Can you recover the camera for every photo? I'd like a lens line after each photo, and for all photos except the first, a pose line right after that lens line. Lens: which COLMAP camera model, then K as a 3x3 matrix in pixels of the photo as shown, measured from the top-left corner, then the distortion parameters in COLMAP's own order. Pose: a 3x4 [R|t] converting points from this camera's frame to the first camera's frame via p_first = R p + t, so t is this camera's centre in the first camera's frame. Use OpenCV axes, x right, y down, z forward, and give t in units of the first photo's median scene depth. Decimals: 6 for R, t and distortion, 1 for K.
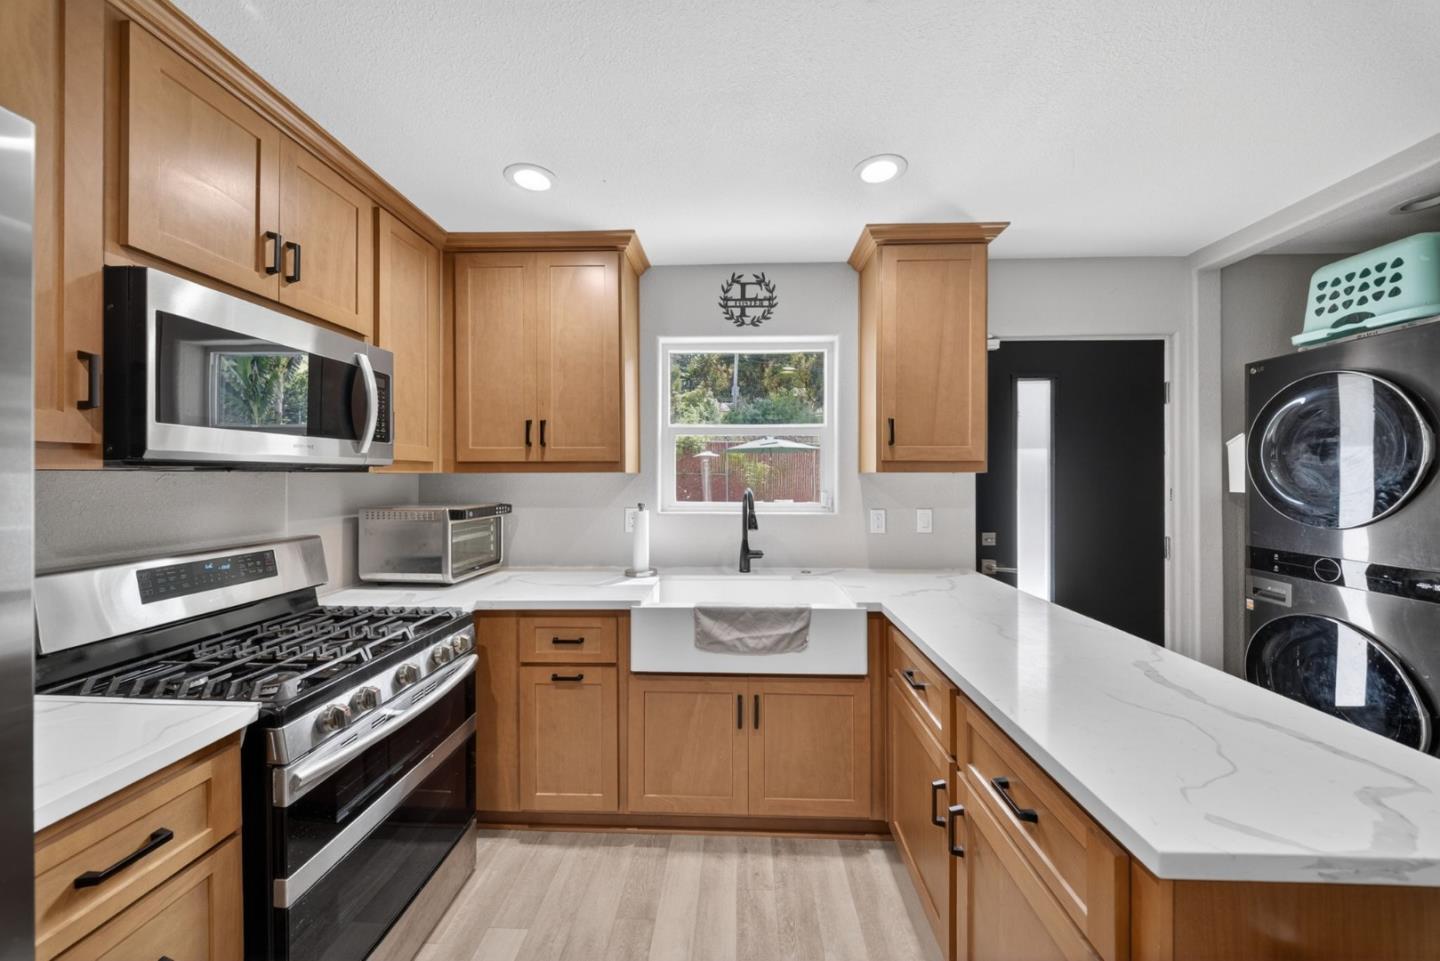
lens RADIAL K [[501.9, 0, 722.0], [0, 501.9, 480.1], [0, 0, 1]] dist [0.000820, -0.002910]
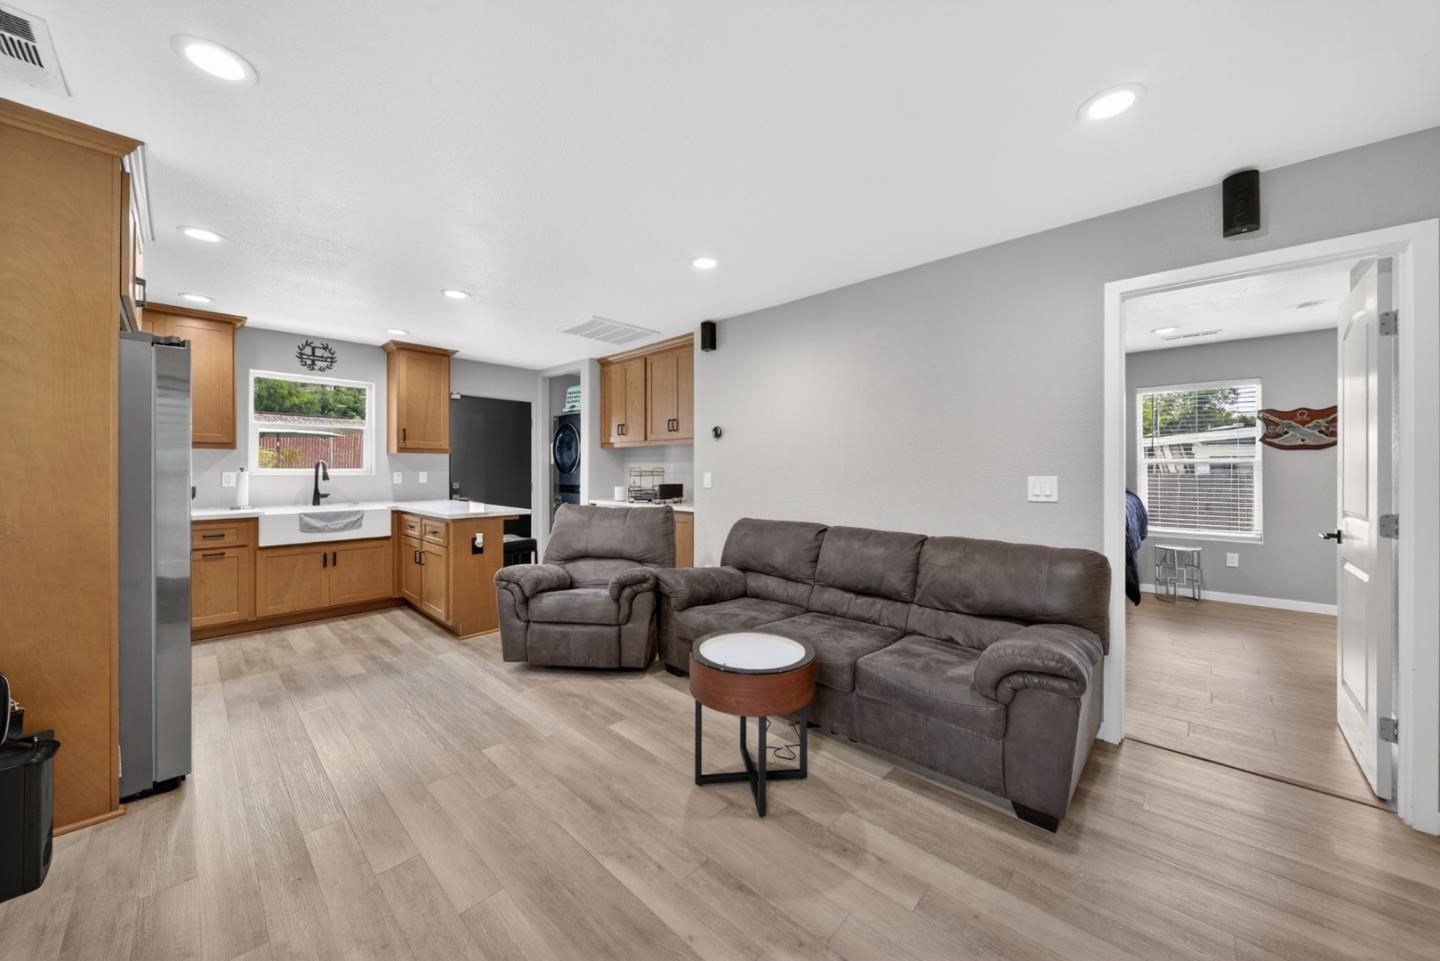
lens RADIAL K [[510.7, 0, 721.6], [0, 510.7, 471.1], [0, 0, 1]] dist [-0.000369, -0.002326]
pose [[0.660825, -0.000730, 0.750540, -0.459317], [-0.001524, 0.999996, 0.002315, 0.061148], [-0.750538, -0.002673, 0.660822, -1.656684]]
